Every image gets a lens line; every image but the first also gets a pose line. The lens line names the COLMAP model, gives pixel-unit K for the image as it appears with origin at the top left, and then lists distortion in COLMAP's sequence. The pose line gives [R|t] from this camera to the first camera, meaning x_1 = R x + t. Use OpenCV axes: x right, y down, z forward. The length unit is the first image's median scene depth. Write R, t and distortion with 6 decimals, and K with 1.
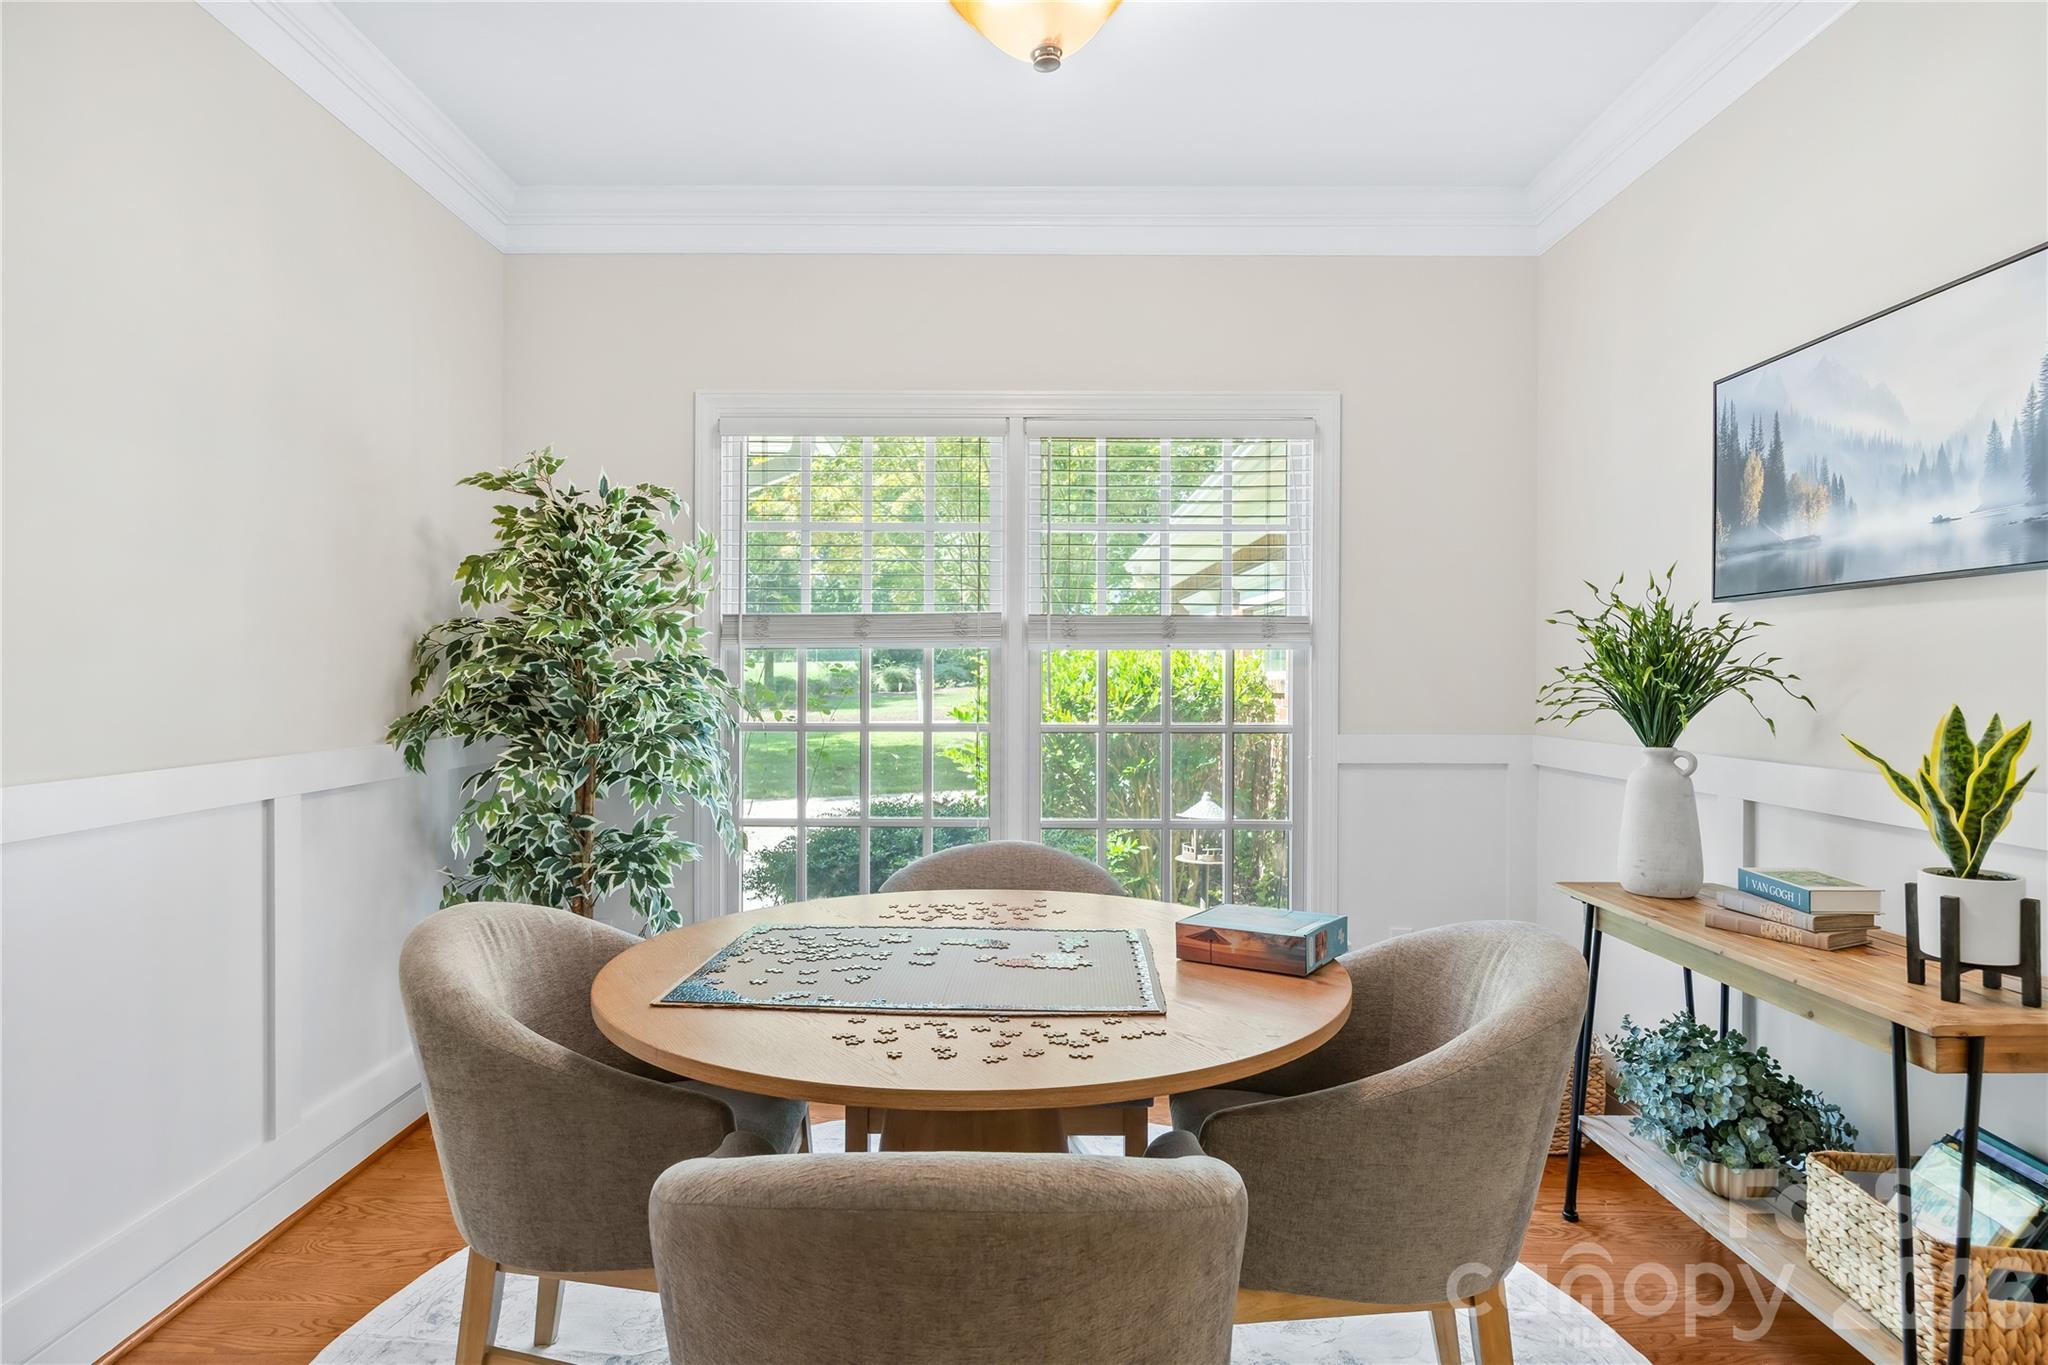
lens RADIAL K [[1095.1, 0, 980.2], [0, 1095.1, 677.6], [0, 0, 1]] dist [-0.001618, -0.000254]
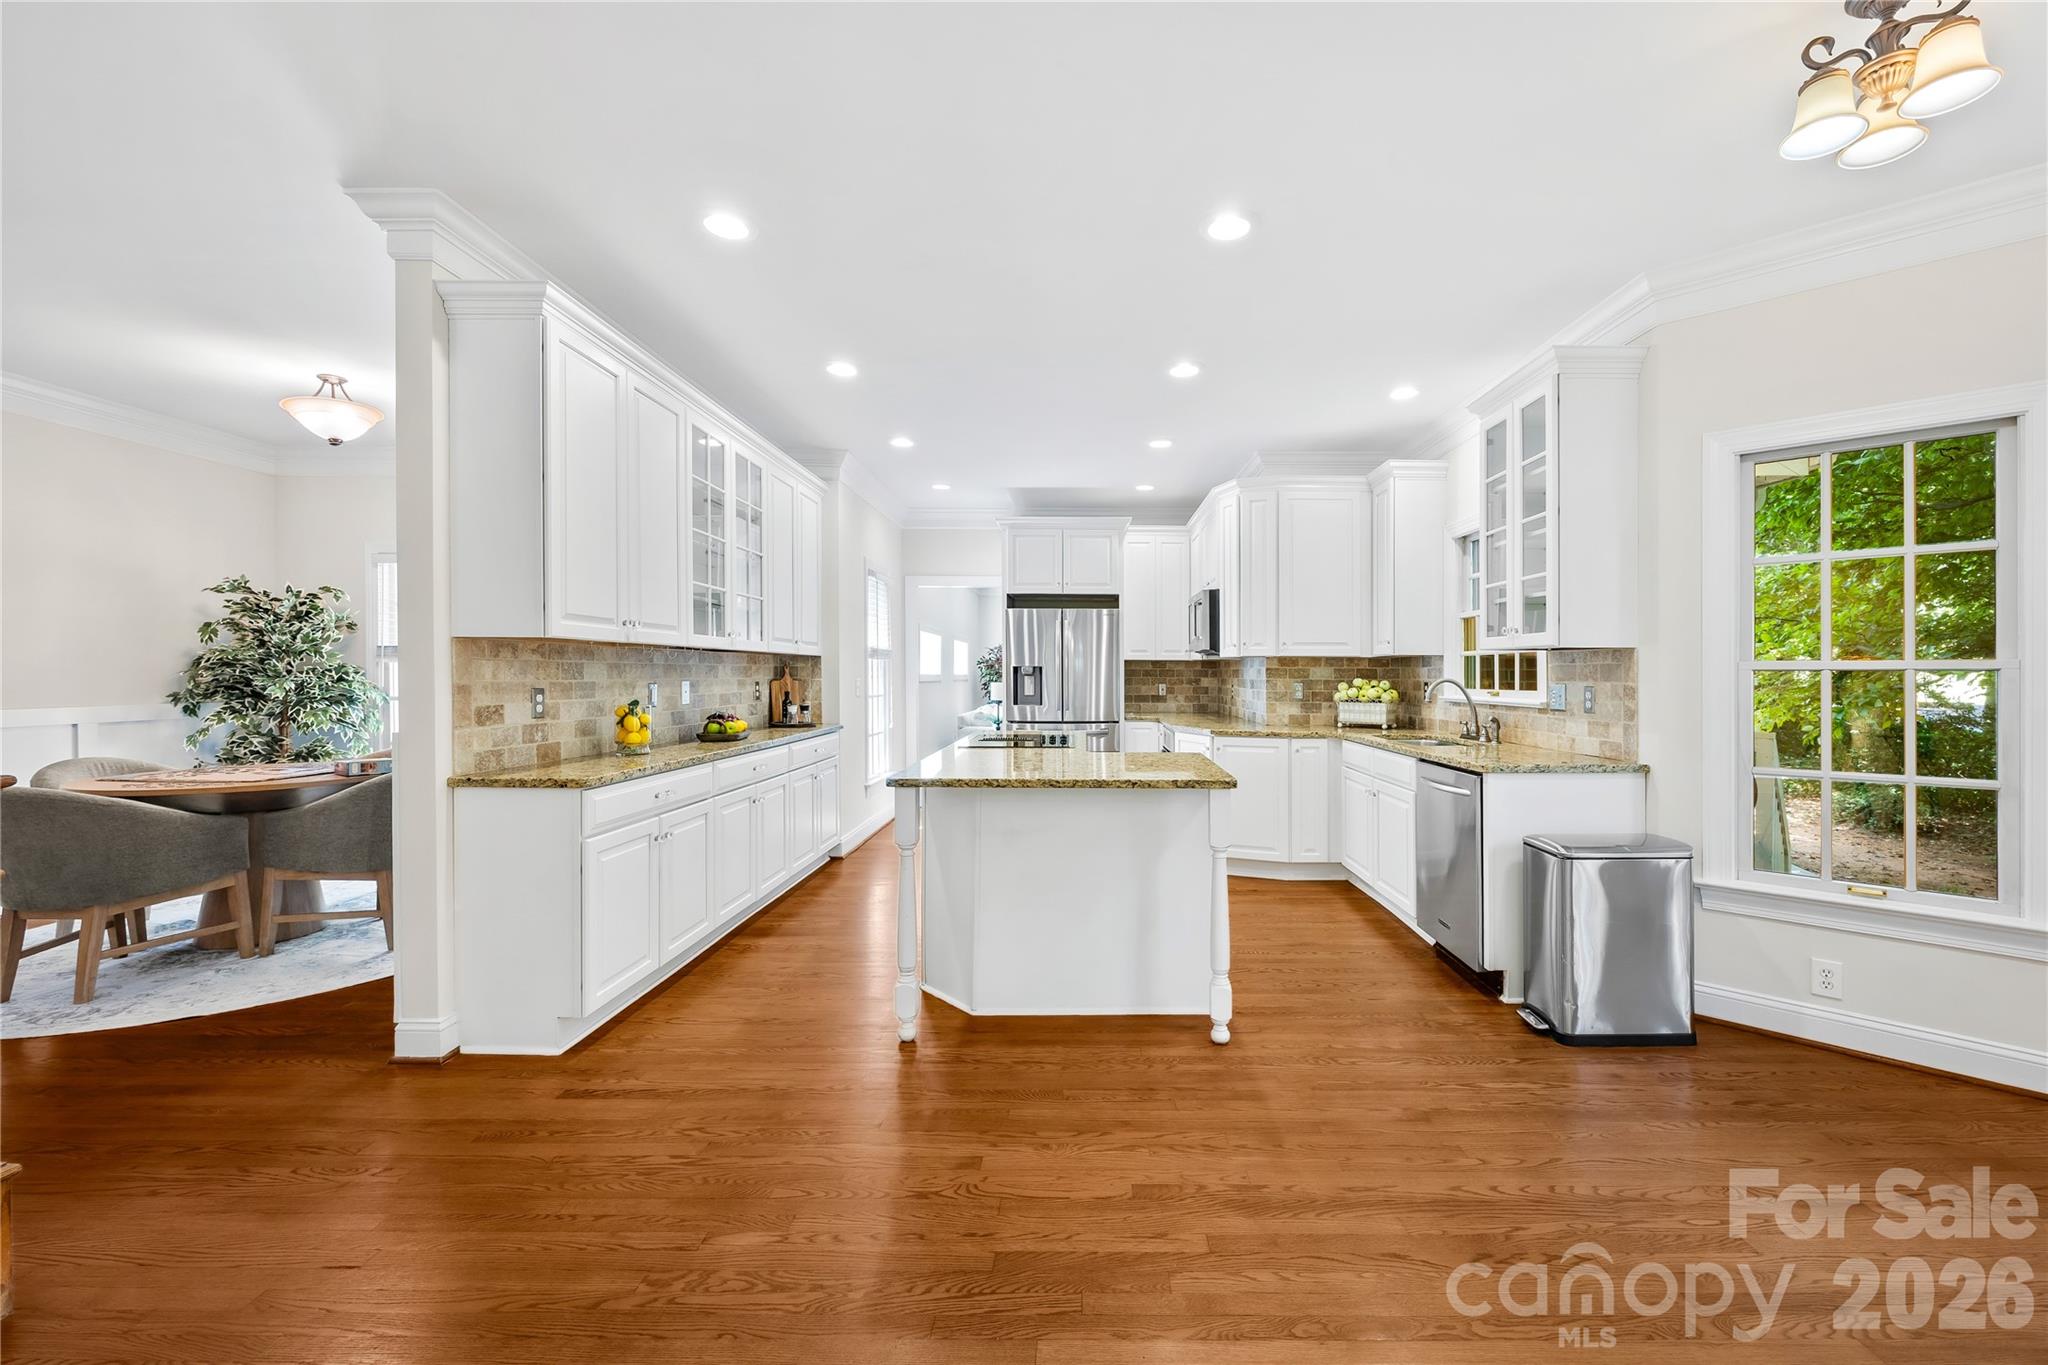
lens RADIAL K [[805.9, 0, 1087.6], [0, 805.9, 677.3], [0, 0, 1]] dist [-0.000713, 0.000054]
pose [[0.999868, 0.000426, 0.016220, 1.700425], [-0.000443, 0.999999, 0.001040, 0.003772], [-0.016219, -0.001047, 0.999868, -0.907475]]
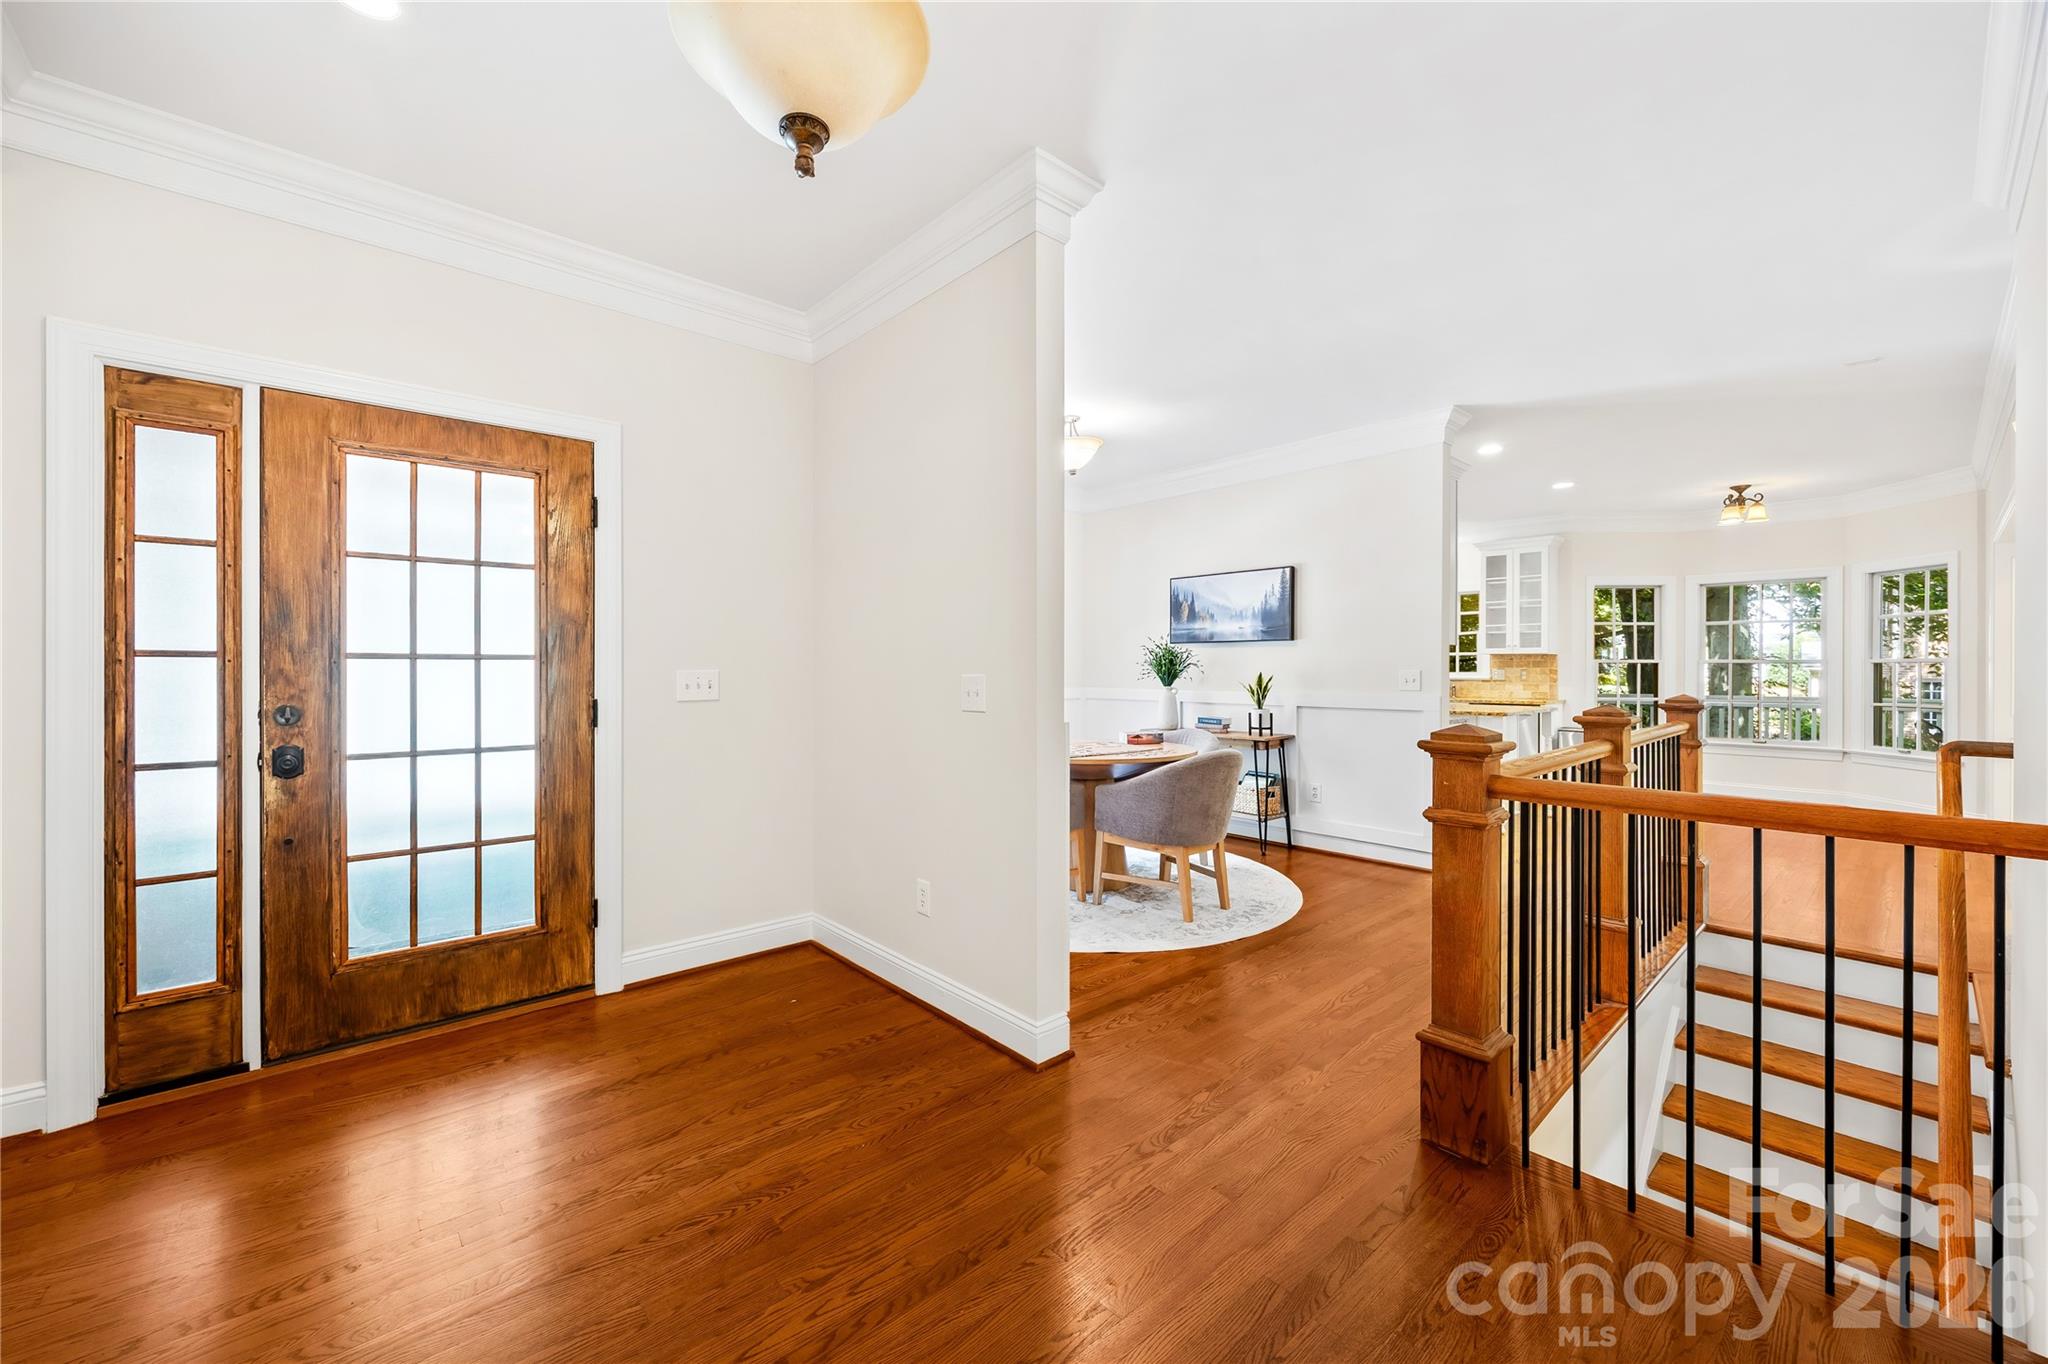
lens RADIAL K [[781.6, 0, 1008.6], [0, 781.6, 671.7], [0, 0, 1]] dist [-0.001241, -0.000134]
pose [[0.752614, -0.006167, 0.658433, -1.448417], [0.004468, 0.999981, 0.004259, 0.004583], [-0.658447, -0.000264, 0.752627, -0.540348]]
